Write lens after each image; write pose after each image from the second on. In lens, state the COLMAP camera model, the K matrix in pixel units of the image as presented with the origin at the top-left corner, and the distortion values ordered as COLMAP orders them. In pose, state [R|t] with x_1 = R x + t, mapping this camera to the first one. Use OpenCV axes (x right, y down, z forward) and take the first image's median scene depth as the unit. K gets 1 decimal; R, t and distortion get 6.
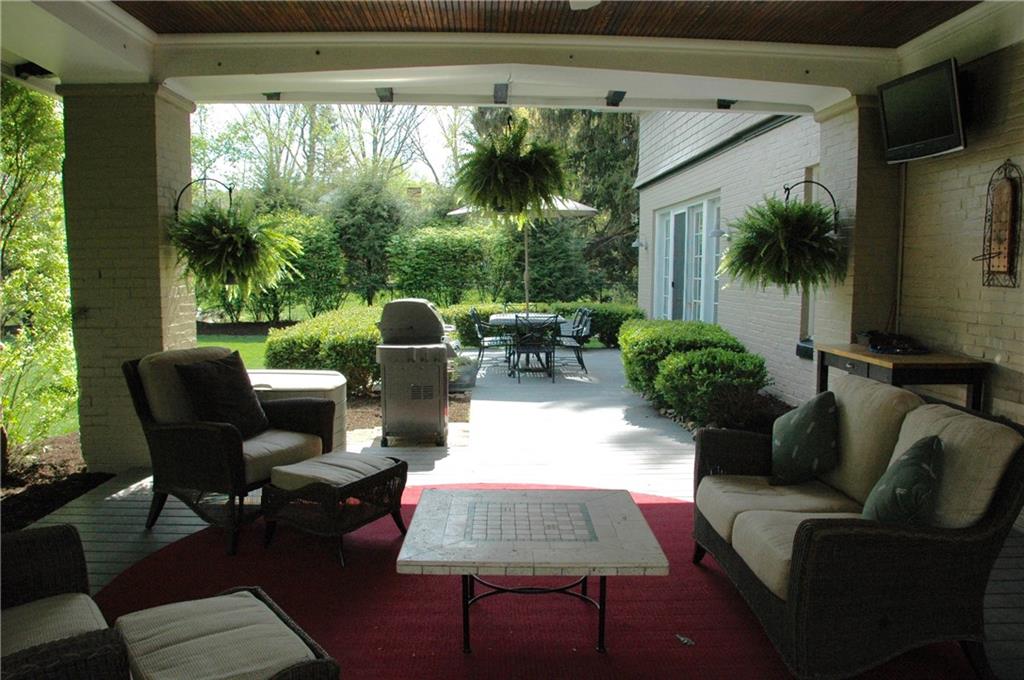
lens RADIAL K [[802.8, 0, 510.6], [0, 802.8, 344.8], [0, 0, 1]] dist [-0.094927, 0.039927]
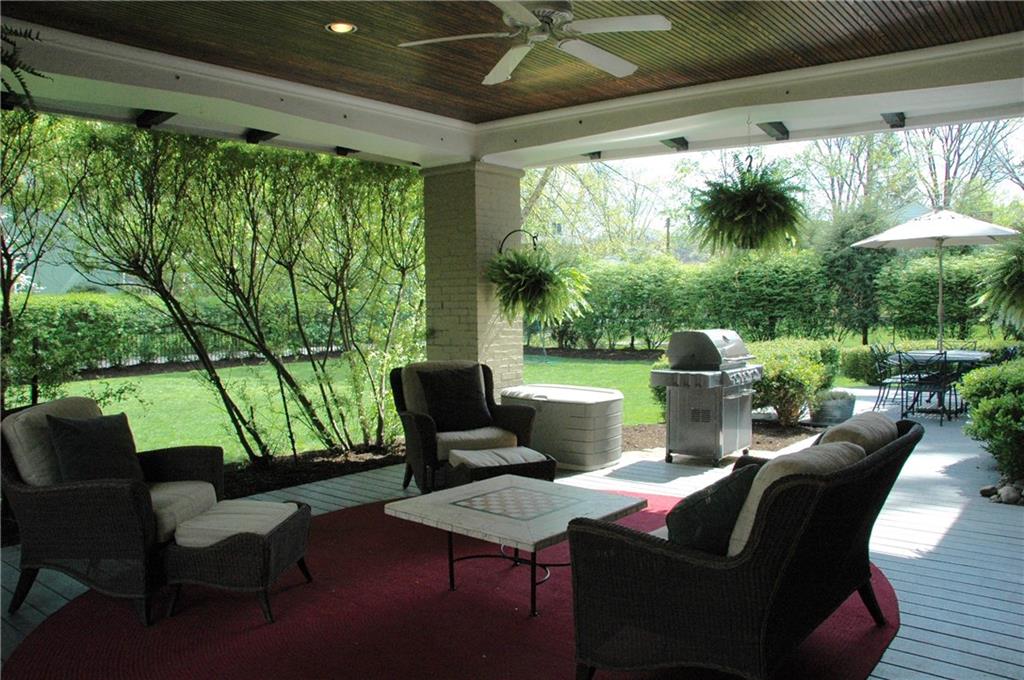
lens RADIAL K [[802.8, 0, 514.7], [0, 802.8, 343.4], [0, 0, 1]] dist [-0.094927, 0.039927]
pose [[0.777463, 0.026040, -0.628390, 0.103970], [-0.053481, 0.998261, -0.024801, 0.000599], [0.626651, 0.052888, 0.777503, 0.002690]]
